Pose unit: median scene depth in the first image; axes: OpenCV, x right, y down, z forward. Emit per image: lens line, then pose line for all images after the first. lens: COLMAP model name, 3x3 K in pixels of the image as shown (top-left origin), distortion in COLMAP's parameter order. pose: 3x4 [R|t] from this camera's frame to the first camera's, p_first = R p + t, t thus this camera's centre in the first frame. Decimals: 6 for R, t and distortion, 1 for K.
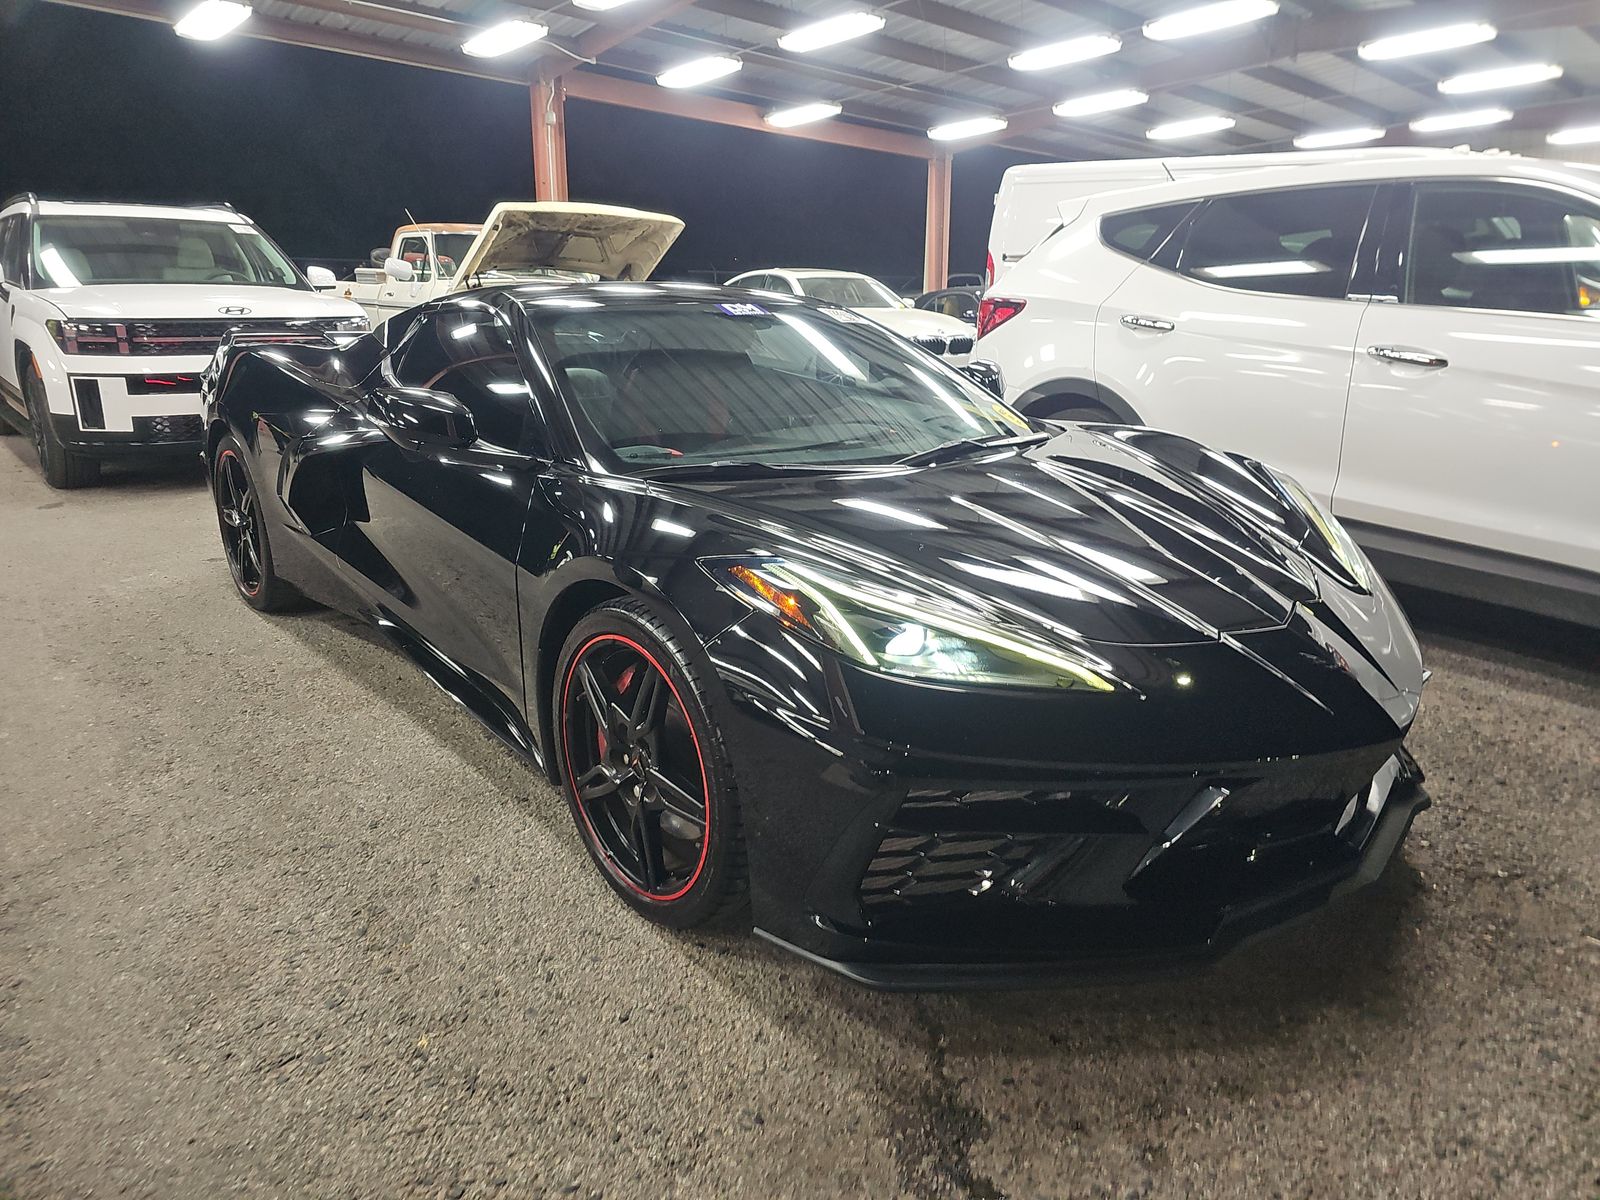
lens RADIAL K [[1070.4, 0, 808.8], [0, 1070.4, 596.7], [0, 0, 1]] dist [0.049310, -0.055179]
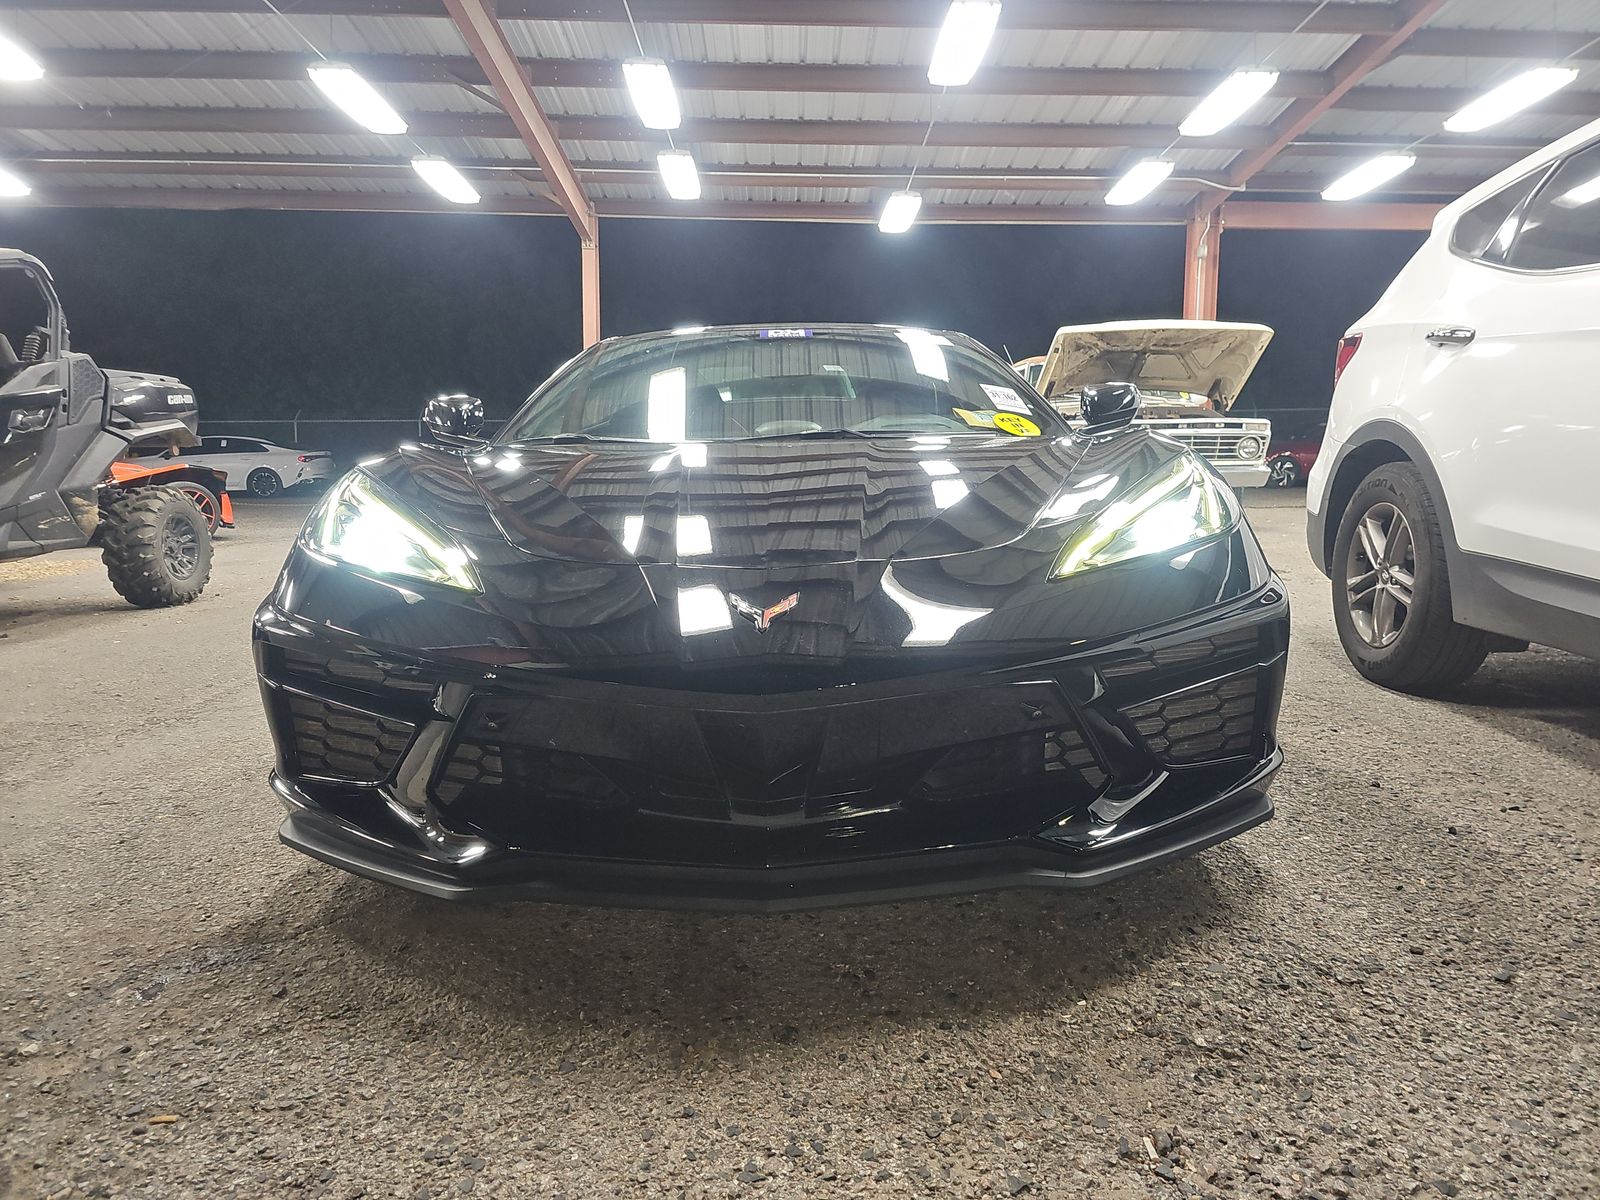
lens RADIAL K [[1070.4, 0, 808.8], [0, 1070.4, 596.7], [0, 0, 1]] dist [0.049310, -0.055179]
pose [[0.745368, 0.060608, -0.663893, 0.211381], [-0.158624, 0.983381, -0.088315, 0.023655], [0.647507, 0.171136, 0.742595, 0.086833]]
